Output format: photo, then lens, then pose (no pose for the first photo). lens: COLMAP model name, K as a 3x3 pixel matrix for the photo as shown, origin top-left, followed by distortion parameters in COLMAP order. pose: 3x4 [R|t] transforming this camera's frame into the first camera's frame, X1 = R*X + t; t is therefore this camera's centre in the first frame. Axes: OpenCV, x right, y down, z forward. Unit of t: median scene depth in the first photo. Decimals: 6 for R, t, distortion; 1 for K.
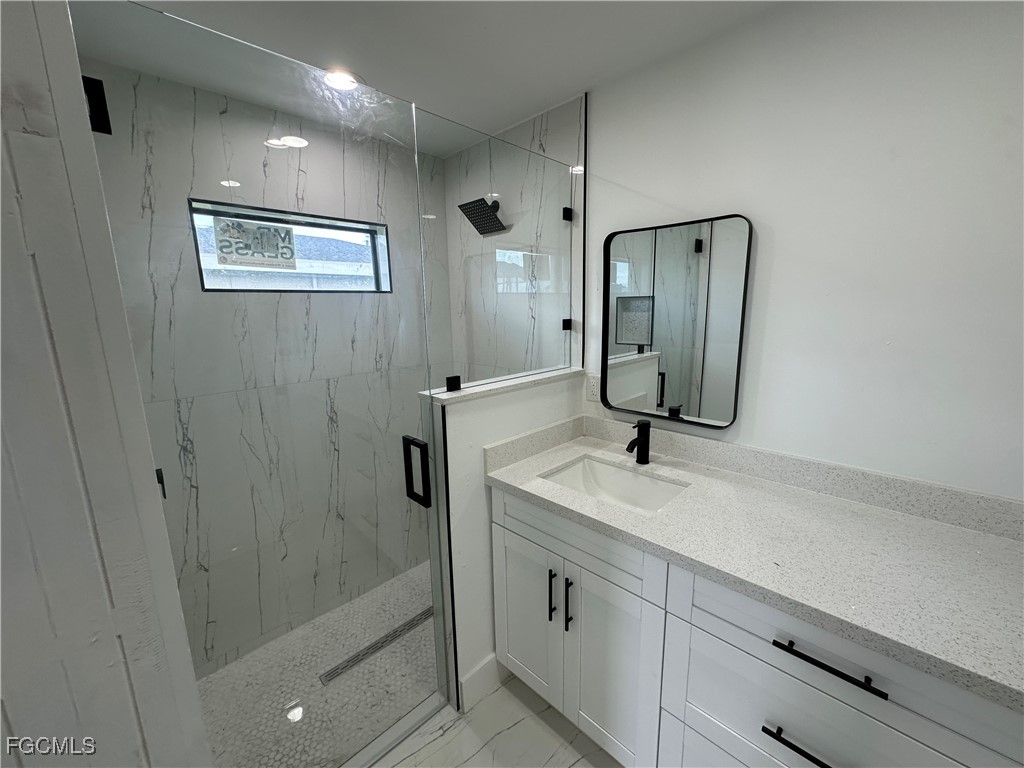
lens RADIAL K [[409.5, 0, 511.1], [0, 409.5, 382.4], [0, 0, 1]] dist [-0.010994, 0.002975]
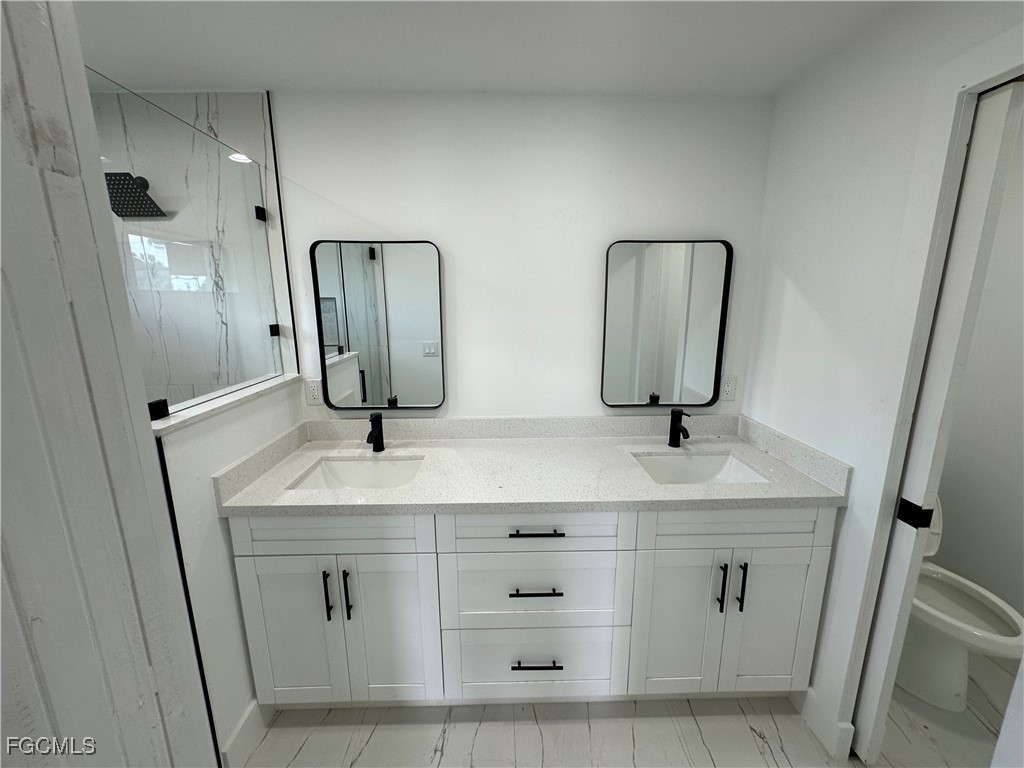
lens RADIAL K [[409.5, 0, 511.1], [0, 409.5, 382.4], [0, 0, 1]] dist [-0.010994, 0.002975]
pose [[0.694150, -0.126570, 0.708616, -0.194518], [0.121296, 0.990910, 0.058173, -0.011054], [-0.709538, 0.045572, 0.703192, -0.059782]]
